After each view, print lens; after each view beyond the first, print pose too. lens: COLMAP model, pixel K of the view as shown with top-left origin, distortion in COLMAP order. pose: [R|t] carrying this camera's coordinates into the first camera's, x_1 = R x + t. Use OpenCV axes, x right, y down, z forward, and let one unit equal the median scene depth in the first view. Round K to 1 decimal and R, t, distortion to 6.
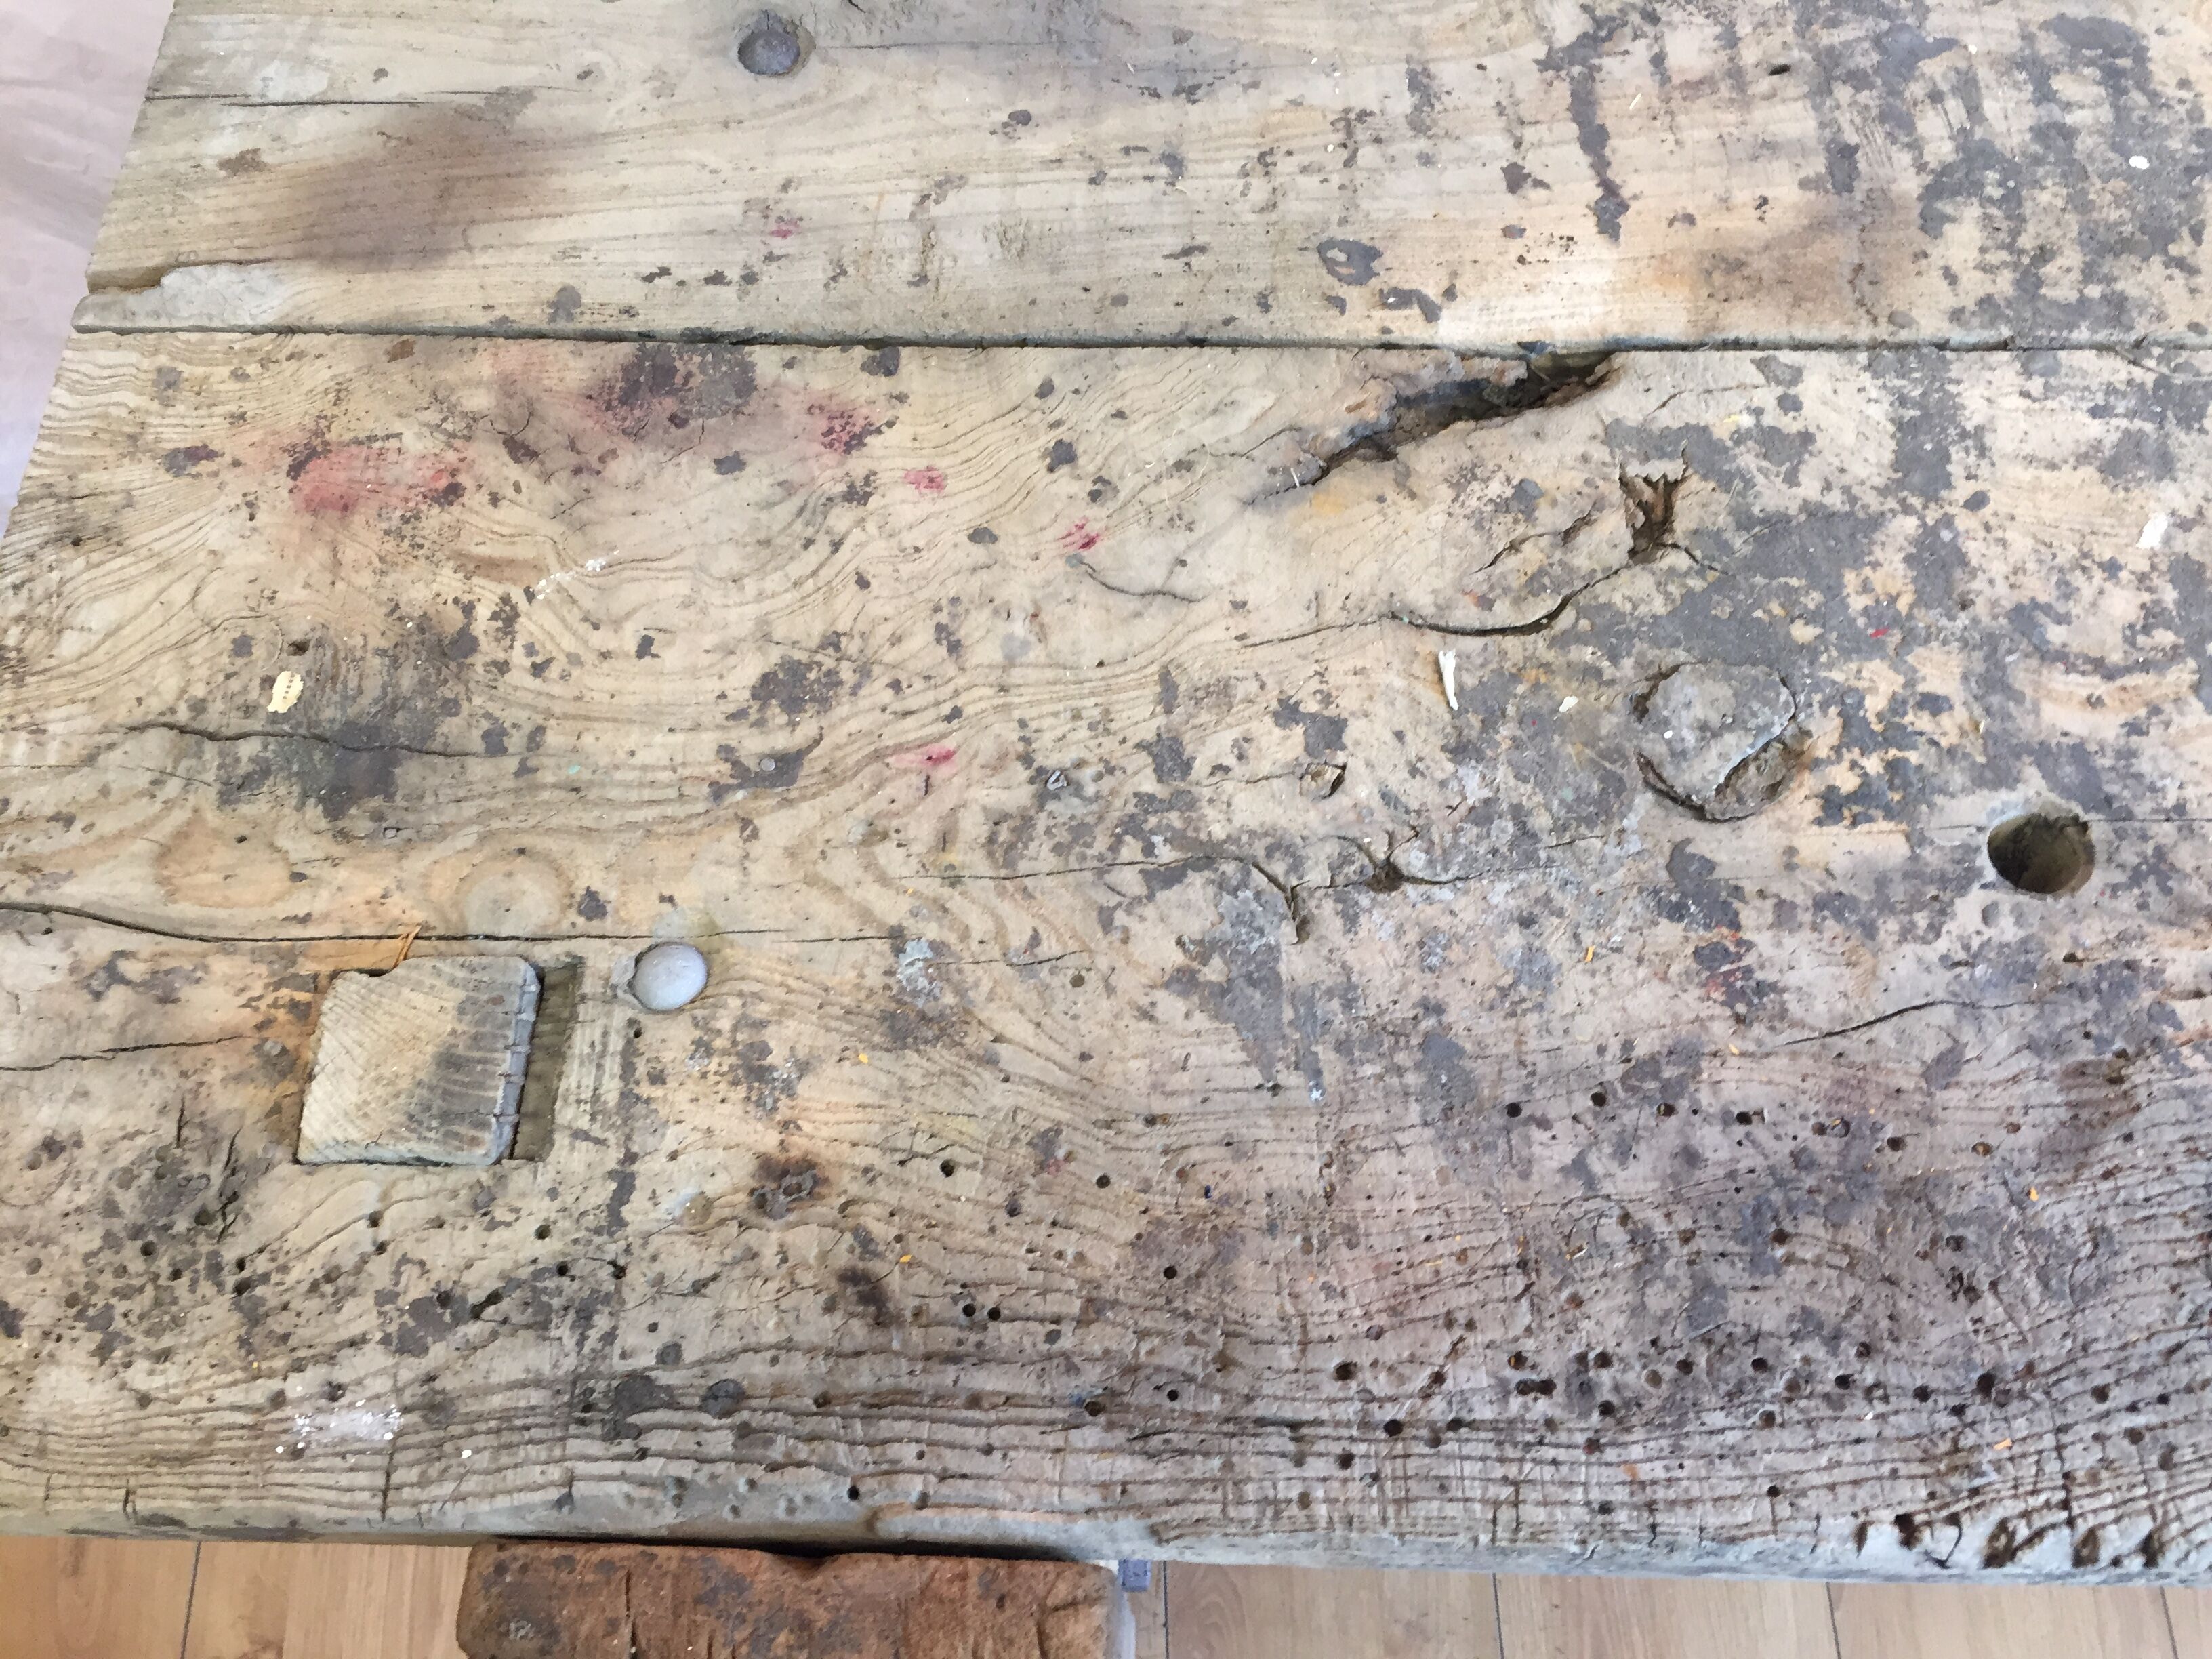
lens RADIAL K [[1898.8, 0, 1106.0], [0, 1898.8, 829.5], [0, 0, 1]] dist [0.090517, -0.143282]
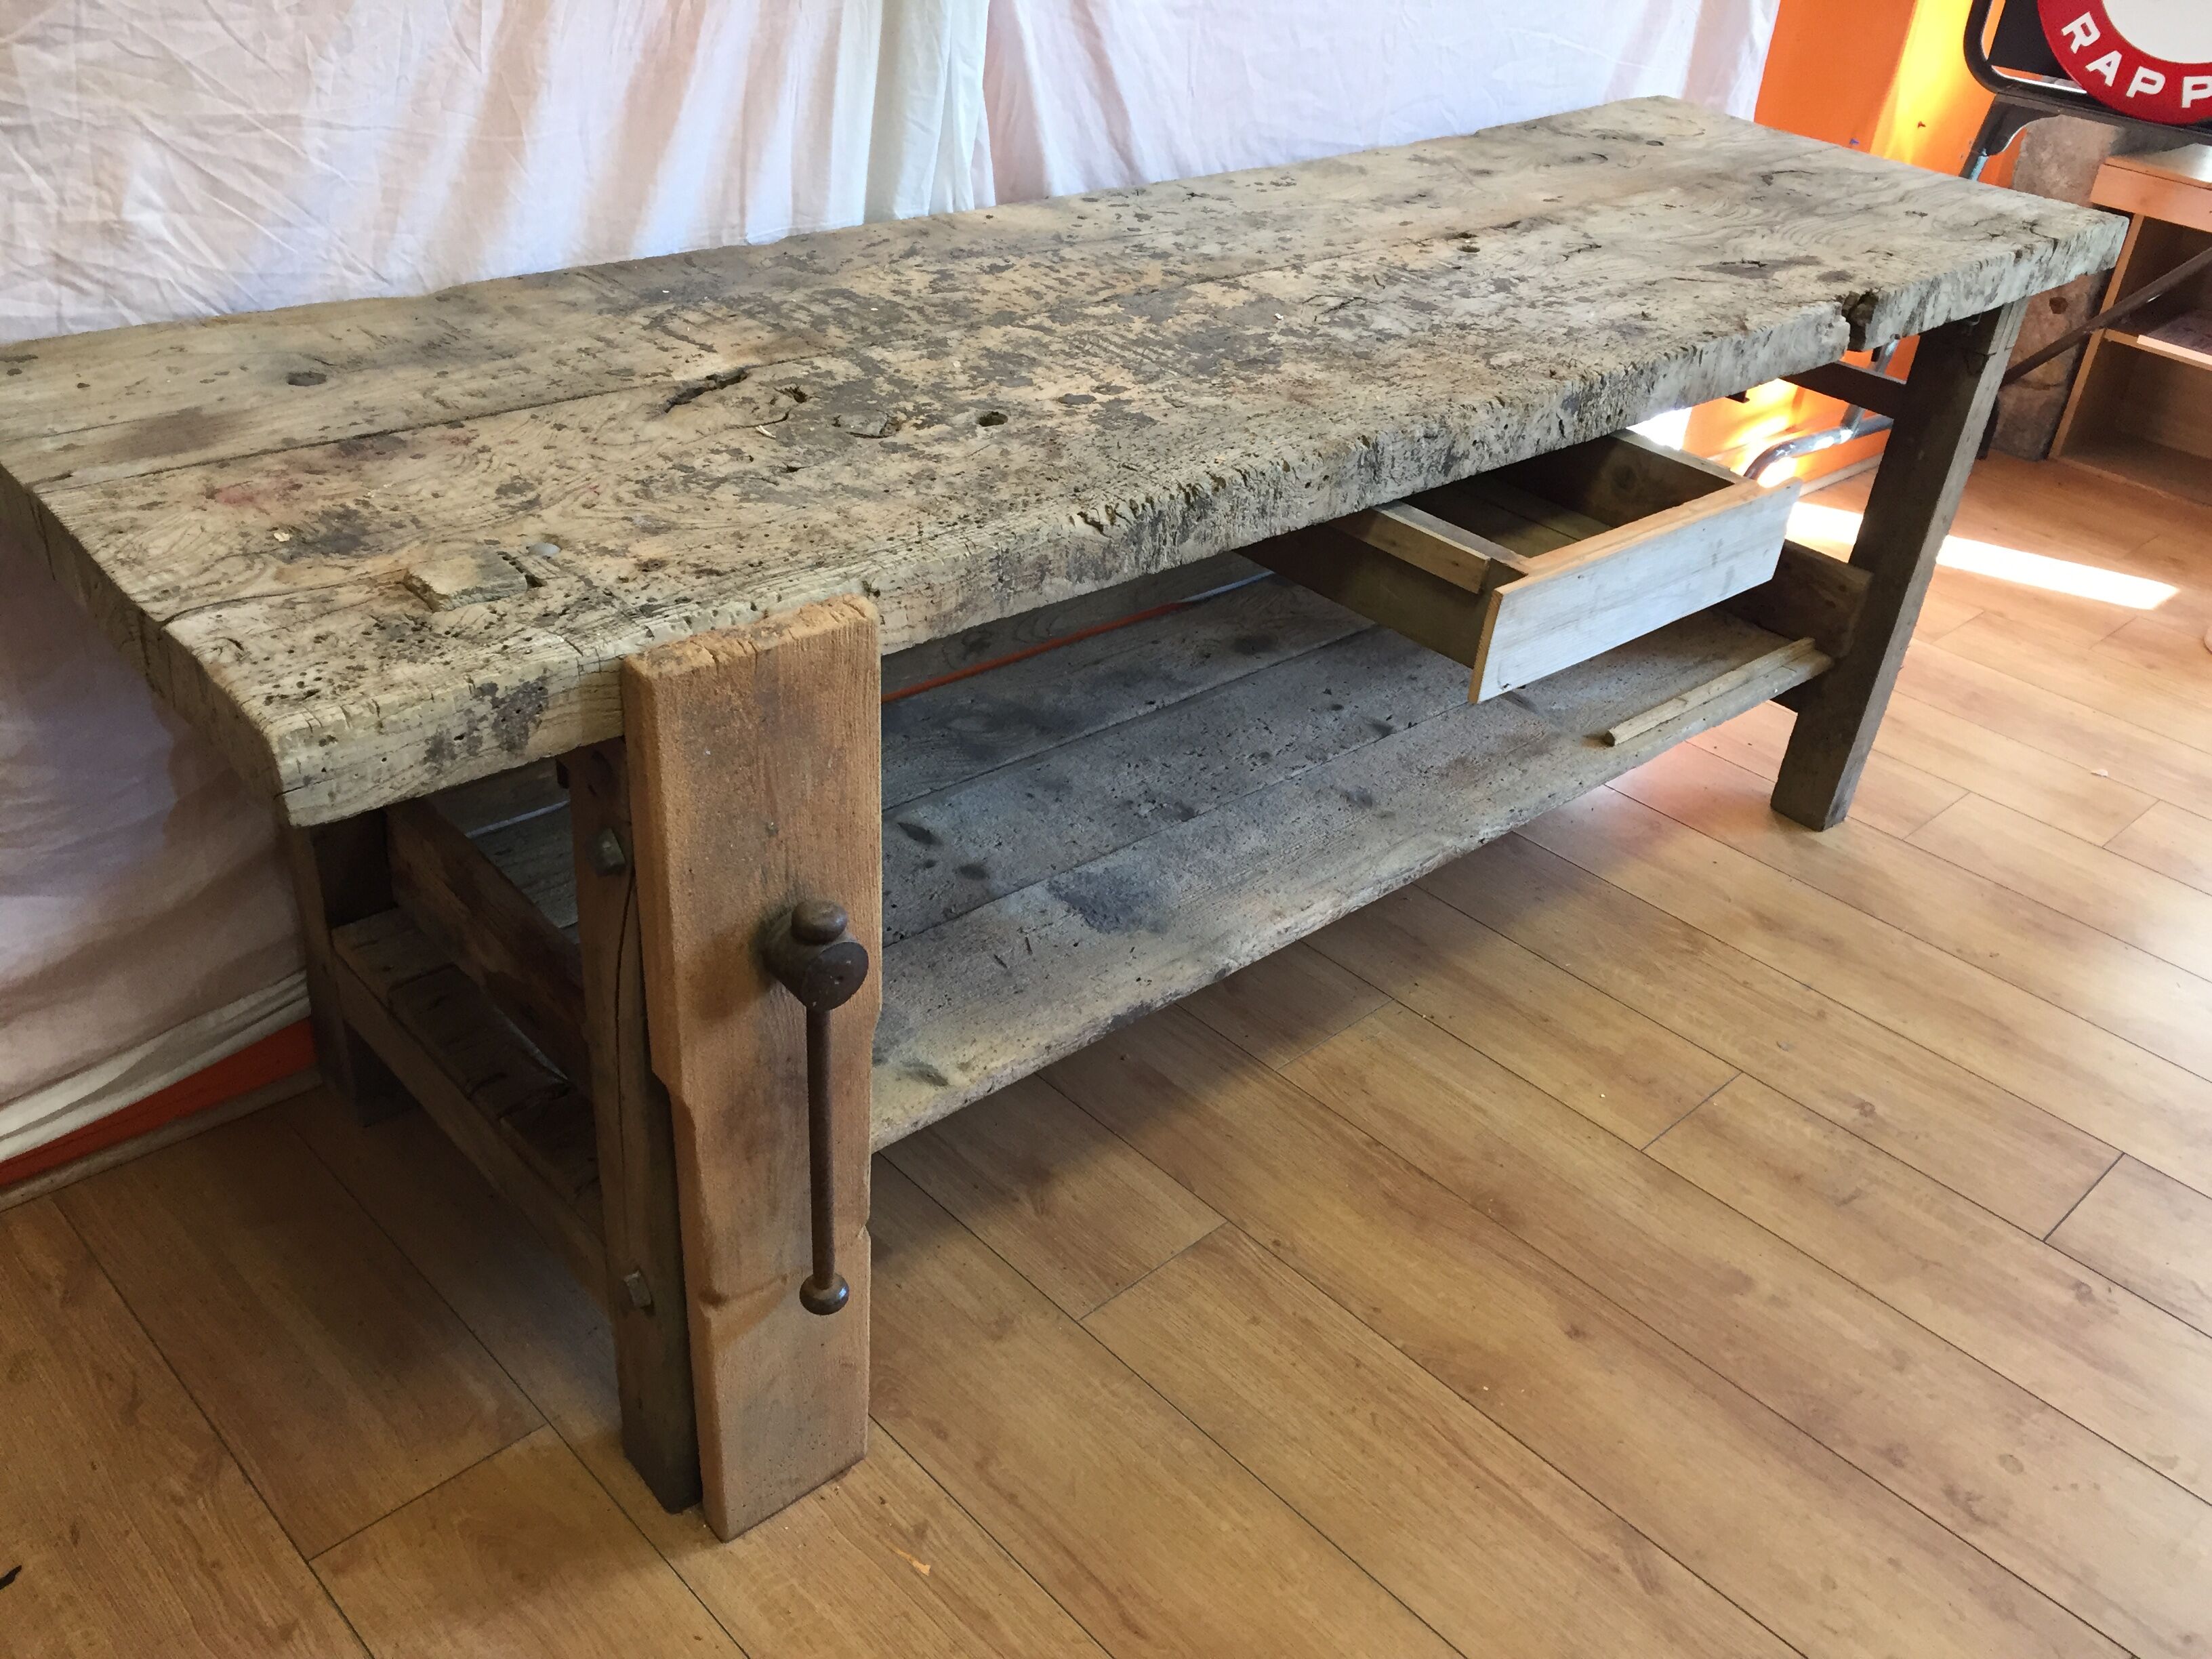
lens RADIAL K [[1898.8, 0, 1106.0], [0, 1898.8, 829.5], [0, 0, 1]] dist [0.090517, -0.143282]
pose [[0.728968, -0.299090, 0.615752, -1.121393], [0.583198, 0.742348, -0.329847, 1.316064], [-0.358449, 0.599553, 0.715577, -0.568264]]
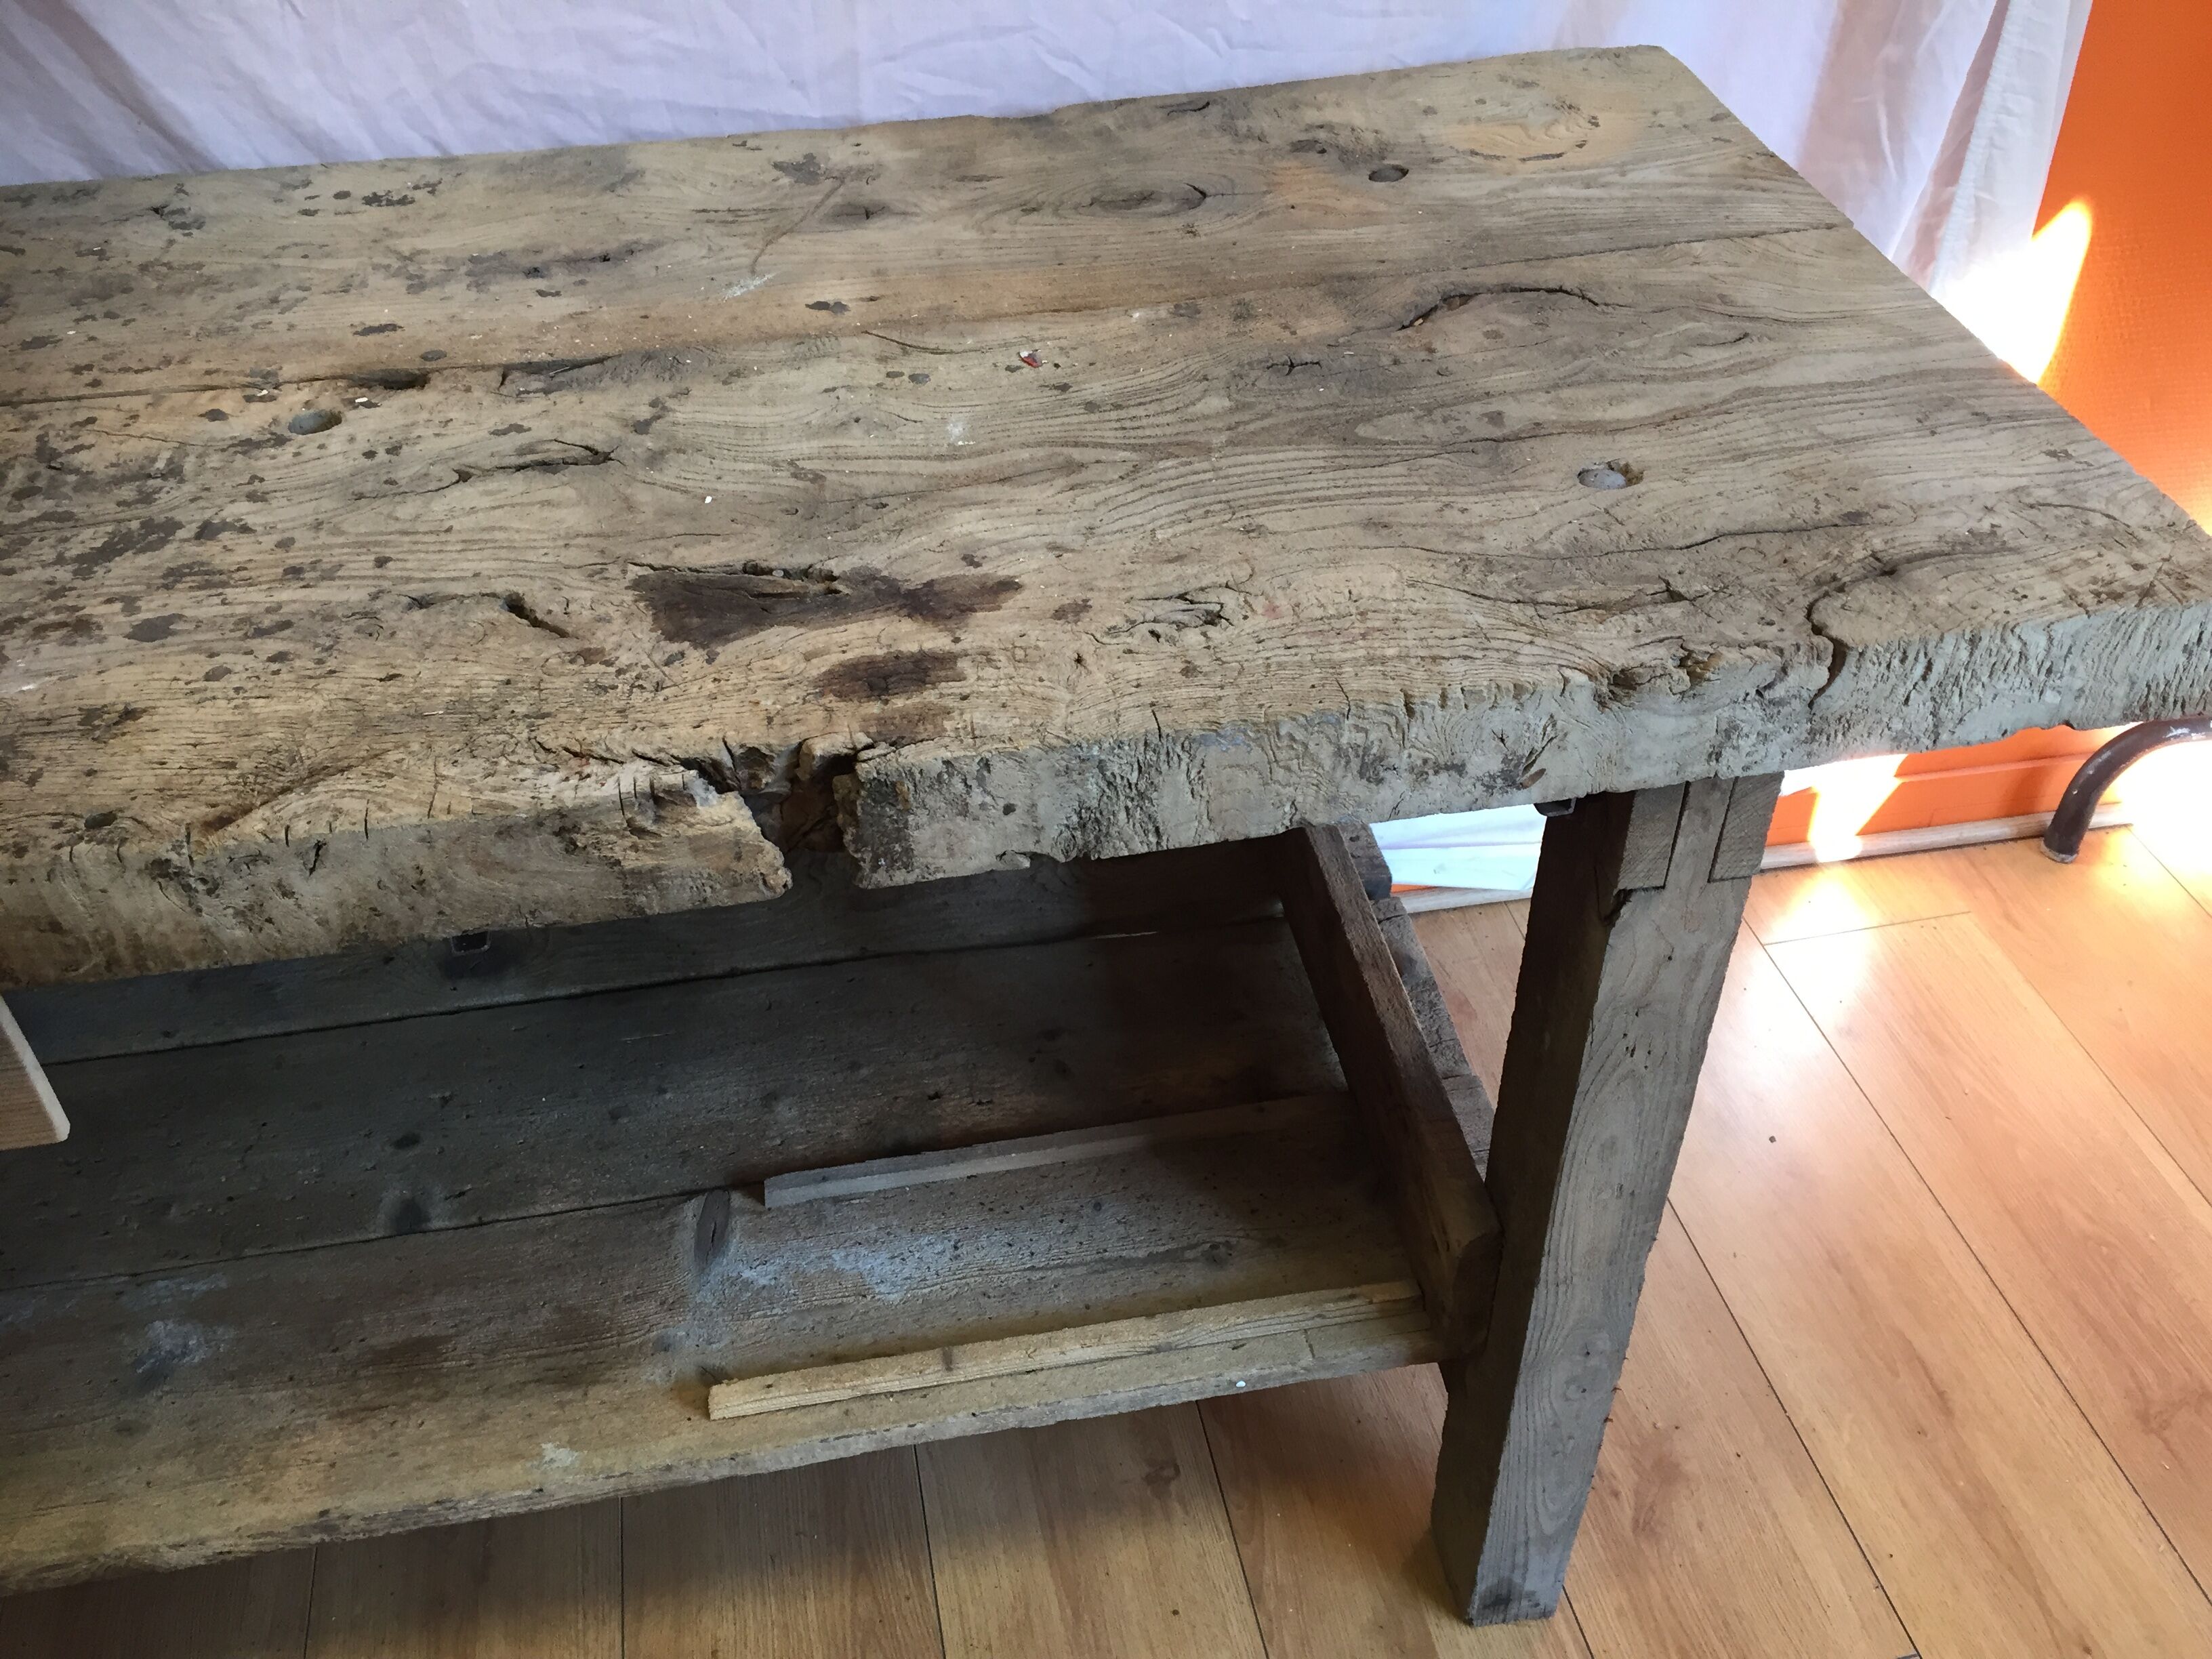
lens RADIAL K [[1898.8, 0, 1106.0], [0, 1898.8, 829.5], [0, 0, 1]] dist [0.090517, -0.143282]
pose [[0.983194, -0.113344, 0.143116, 2.097997], [0.164860, 0.887979, -0.429319, 0.907145], [-0.078423, 0.445698, 0.891742, -0.315463]]
